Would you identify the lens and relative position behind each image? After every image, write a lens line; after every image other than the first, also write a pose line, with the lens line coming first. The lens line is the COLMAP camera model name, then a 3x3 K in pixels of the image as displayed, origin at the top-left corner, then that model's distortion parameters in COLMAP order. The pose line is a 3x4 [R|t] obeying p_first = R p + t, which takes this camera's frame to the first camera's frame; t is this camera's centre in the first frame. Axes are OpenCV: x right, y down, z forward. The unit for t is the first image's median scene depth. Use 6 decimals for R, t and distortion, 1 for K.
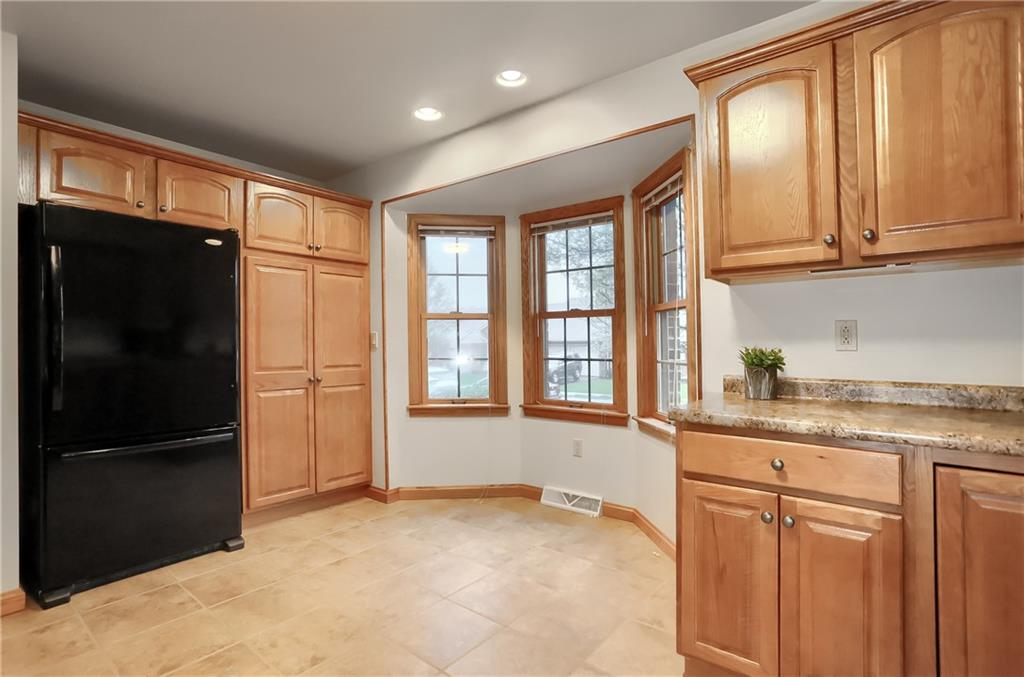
lens RADIAL K [[517.9, 0, 511.4], [0, 517.9, 343.0], [0, 0, 1]] dist [-0.040990, 0.017962]
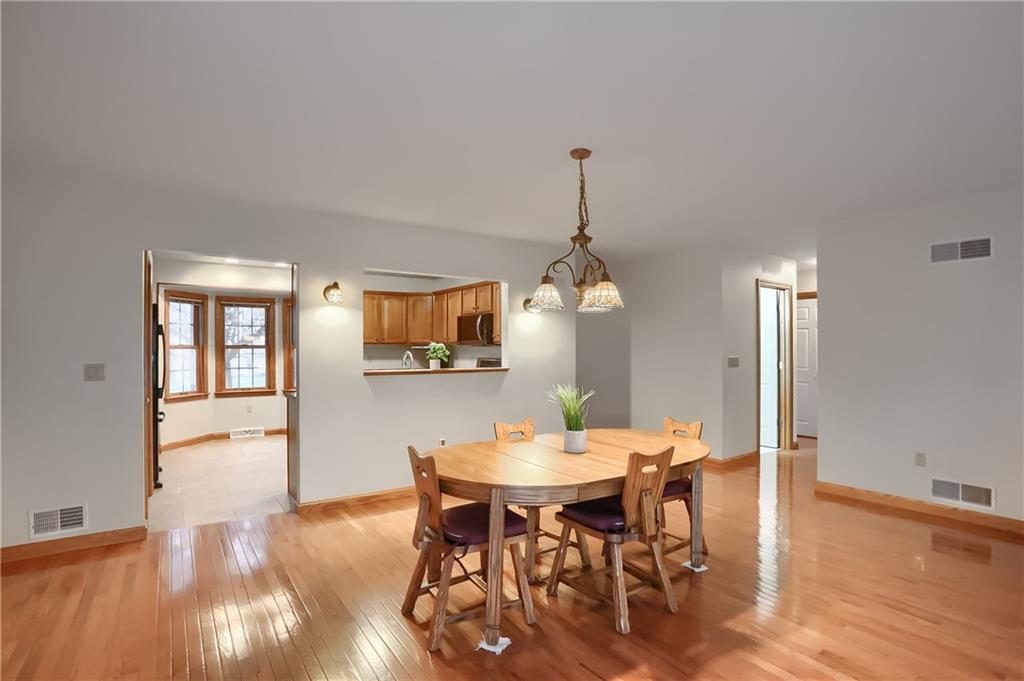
lens RADIAL K [[506.0, 0, 510.3], [0, 506.0, 342.5], [0, 0, 1]] dist [-0.040013, 0.013540]
pose [[0.305138, 0.009046, 0.952265, -1.456286], [-0.004142, 0.999958, -0.008171, -0.059324], [-0.952299, -0.001451, 0.305163, -0.656551]]
